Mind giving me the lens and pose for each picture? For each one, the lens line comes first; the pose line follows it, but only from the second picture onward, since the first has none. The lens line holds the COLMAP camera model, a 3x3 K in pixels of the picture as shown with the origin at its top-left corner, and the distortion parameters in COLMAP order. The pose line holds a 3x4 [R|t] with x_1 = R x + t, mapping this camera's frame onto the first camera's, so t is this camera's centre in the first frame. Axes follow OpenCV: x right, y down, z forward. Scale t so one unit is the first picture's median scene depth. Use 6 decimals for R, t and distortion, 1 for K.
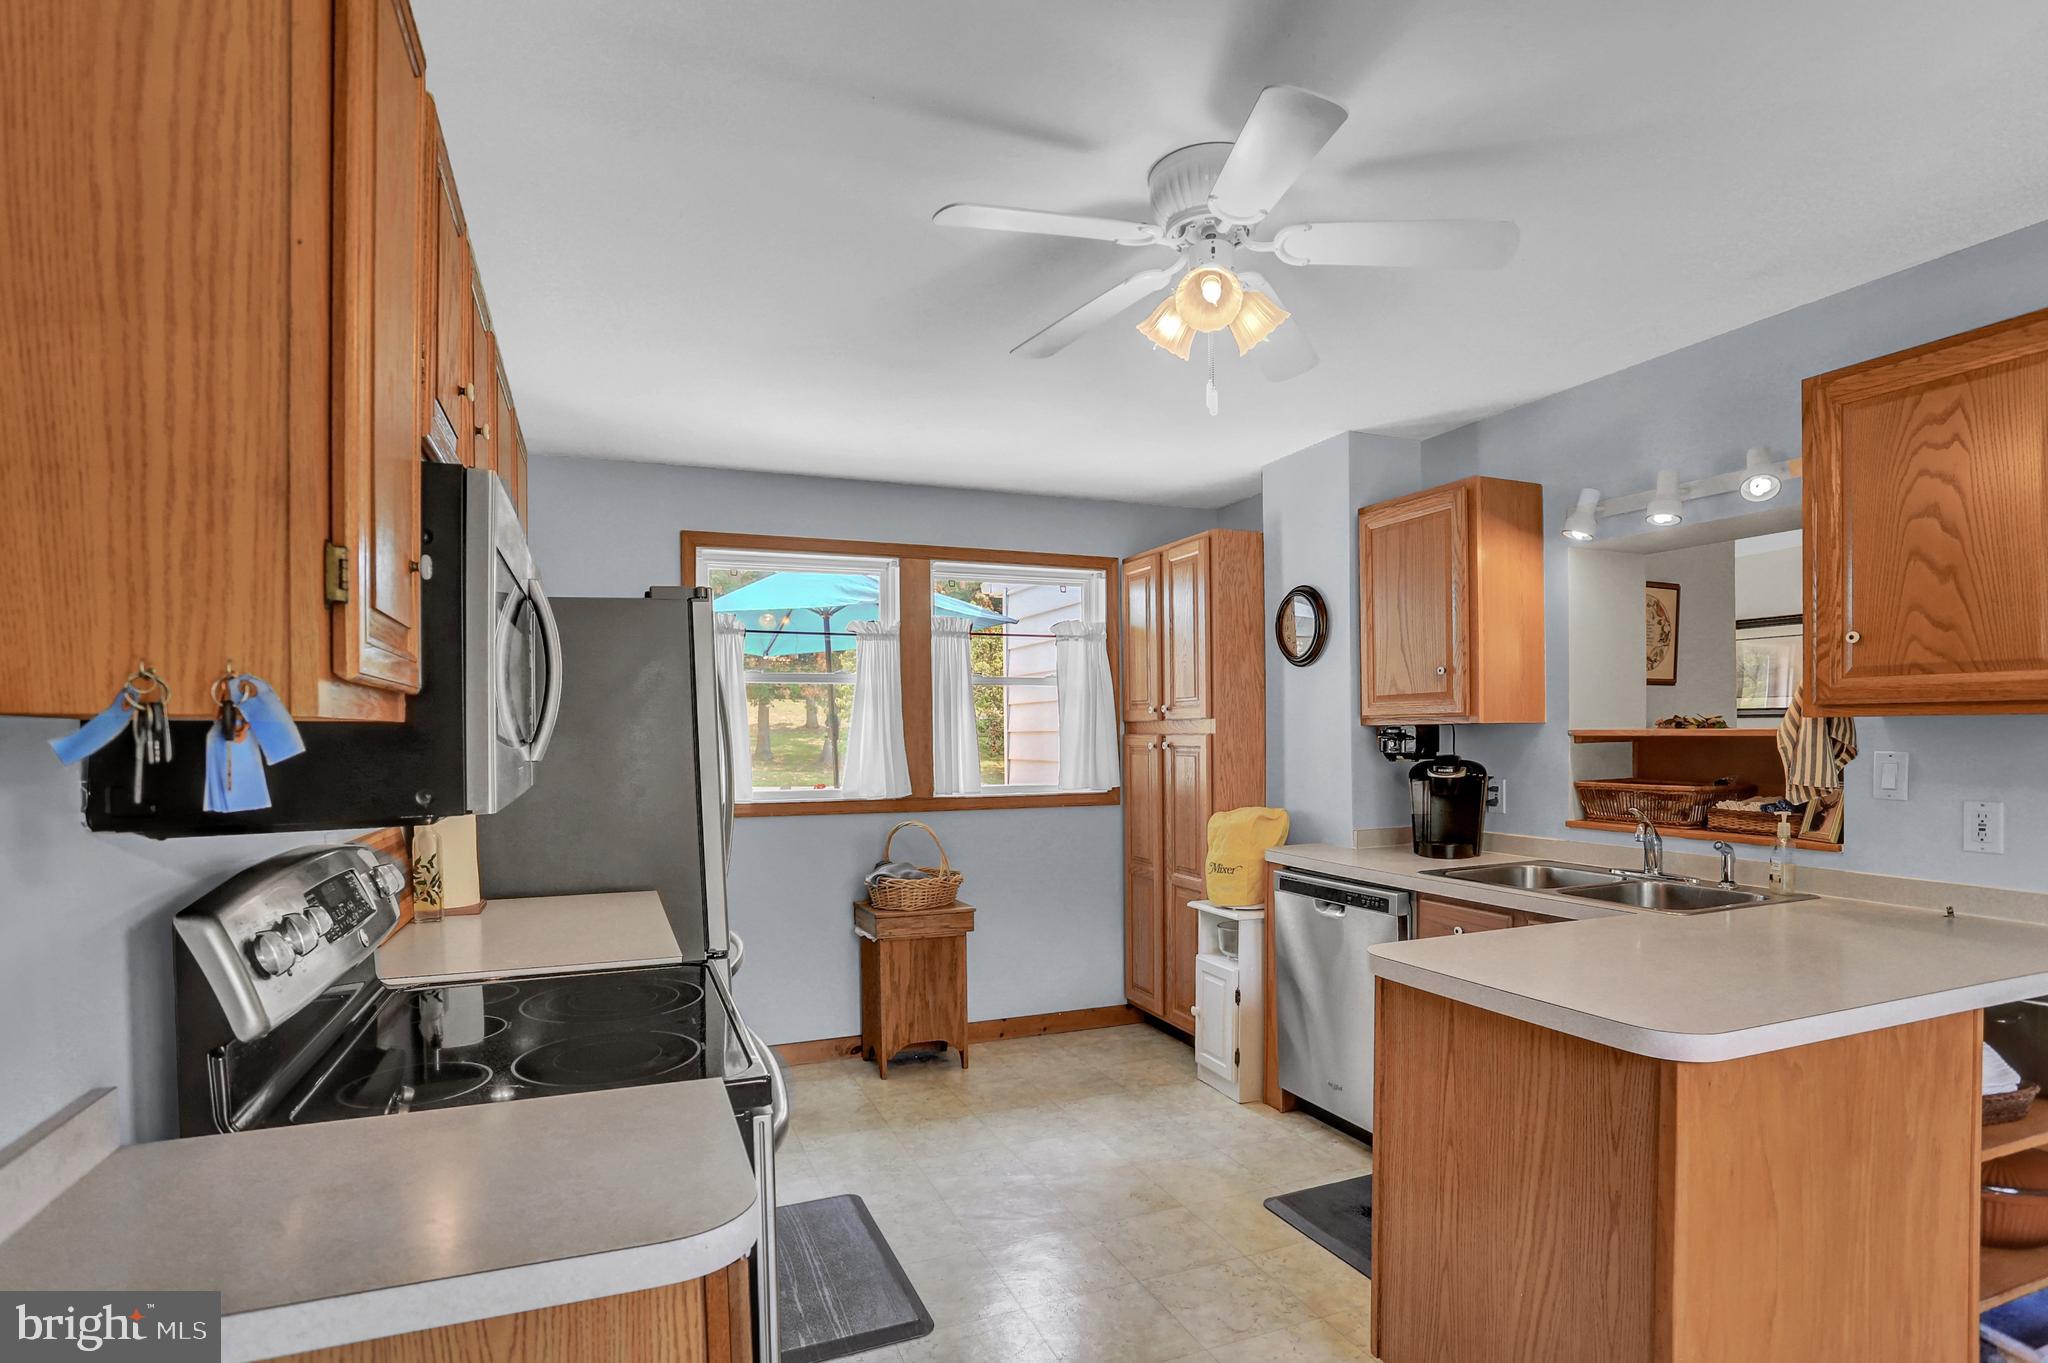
lens RADIAL K [[1033.6, 0, 1008.4], [0, 1033.6, 719.9], [0, 0, 1]] dist [-0.079868, 0.033878]
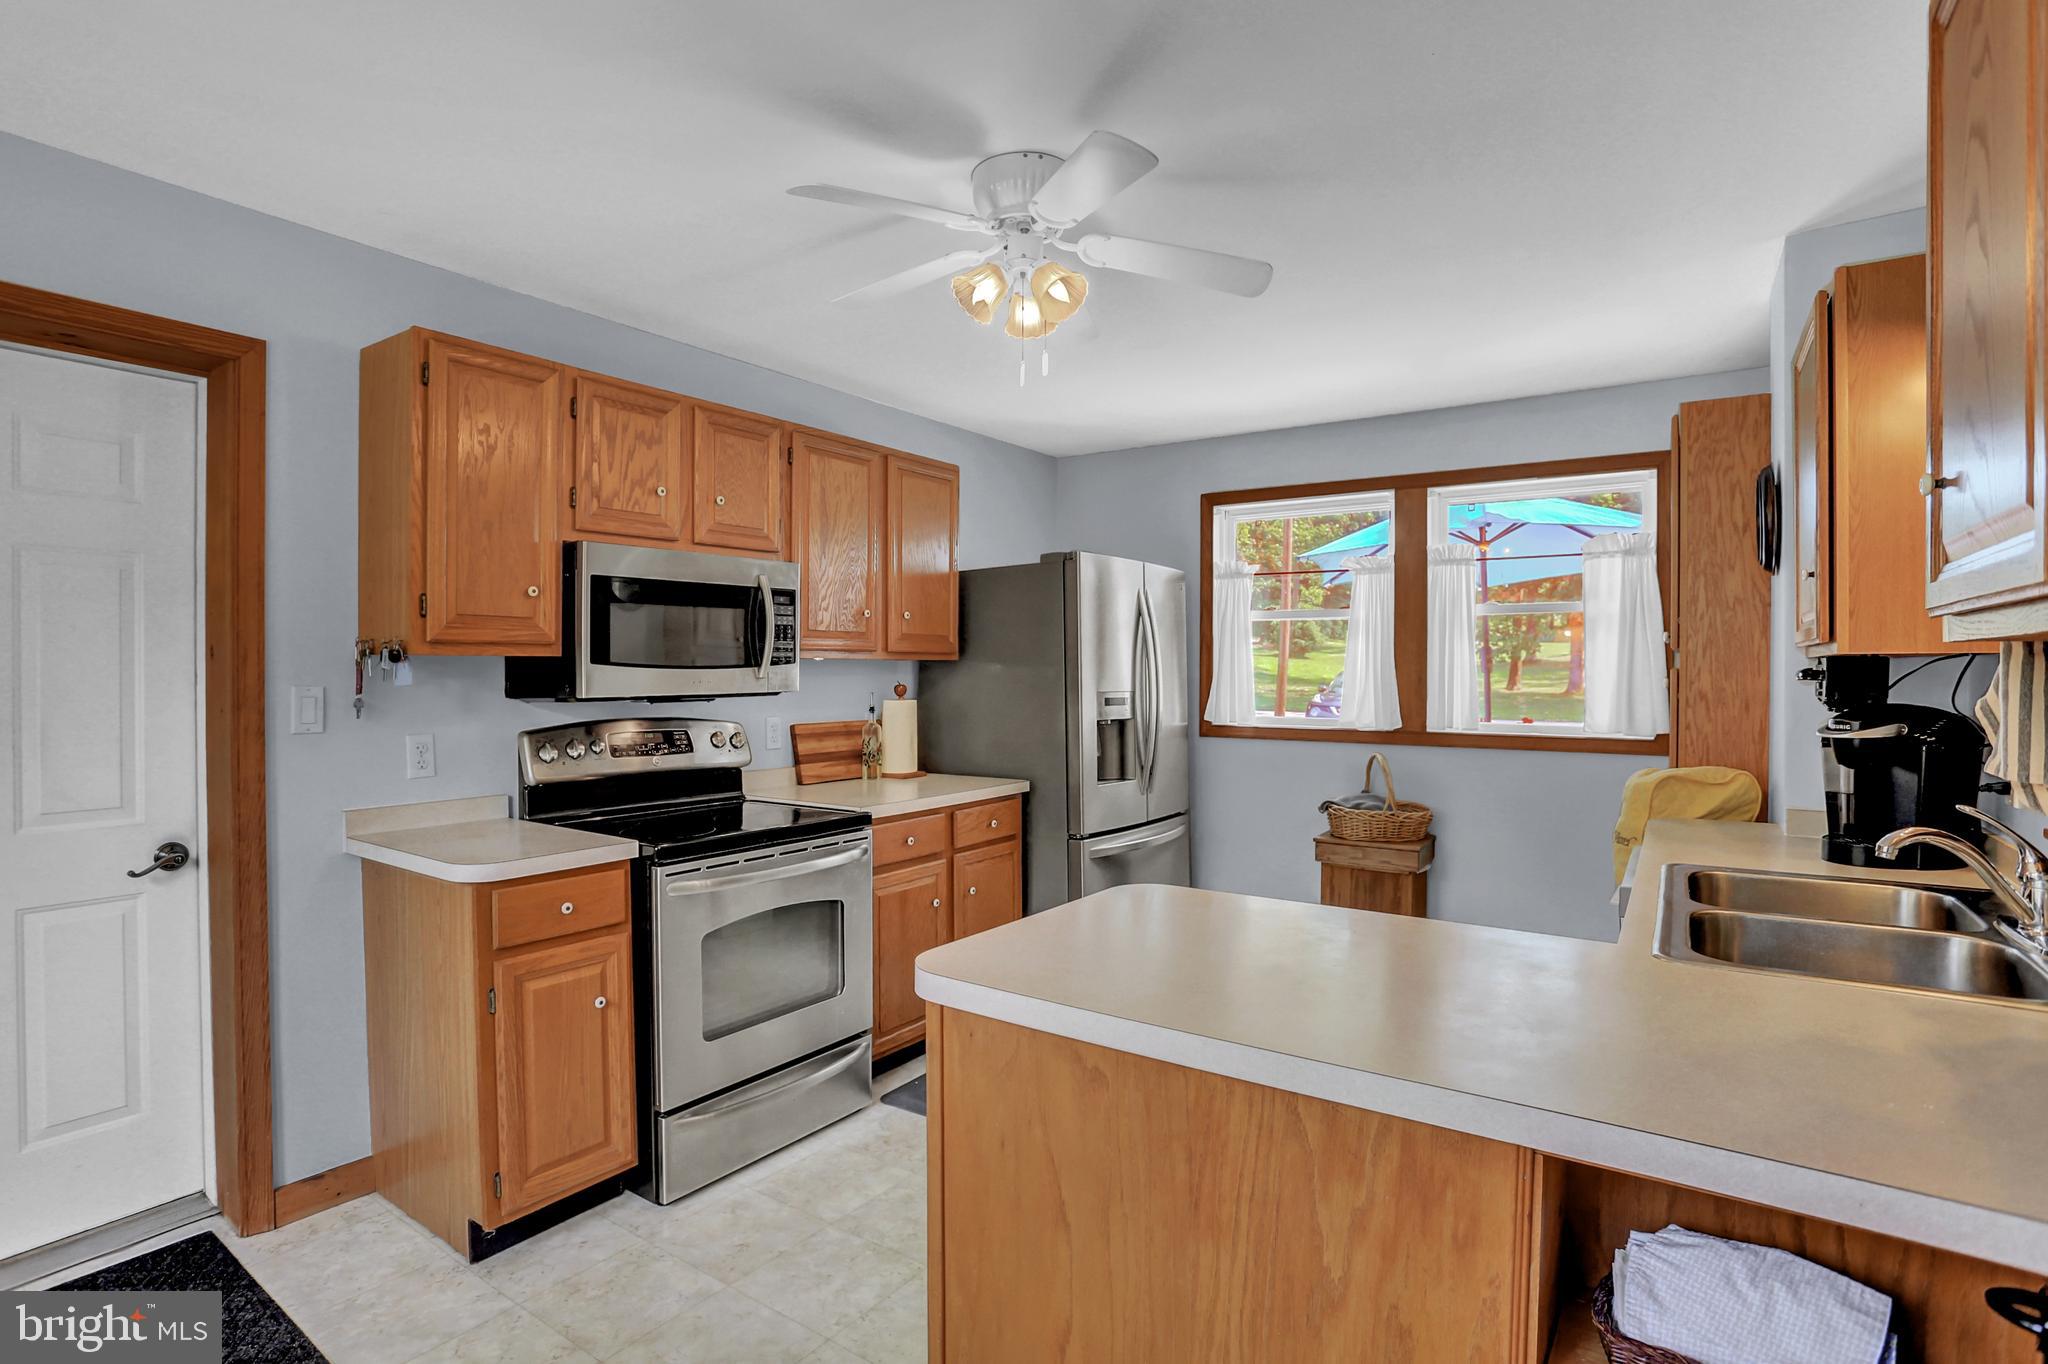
lens RADIAL K [[990.7, 0, 1024.0], [0, 990.7, 682.0], [0, 0, 1]] dist [-0.049871, 0.016286]
pose [[0.561286, 0.020541, -0.827367, 0.491649], [0.005018, 0.999589, 0.028221, -0.000023], [0.827607, -0.019992, 0.560953, 0.169380]]
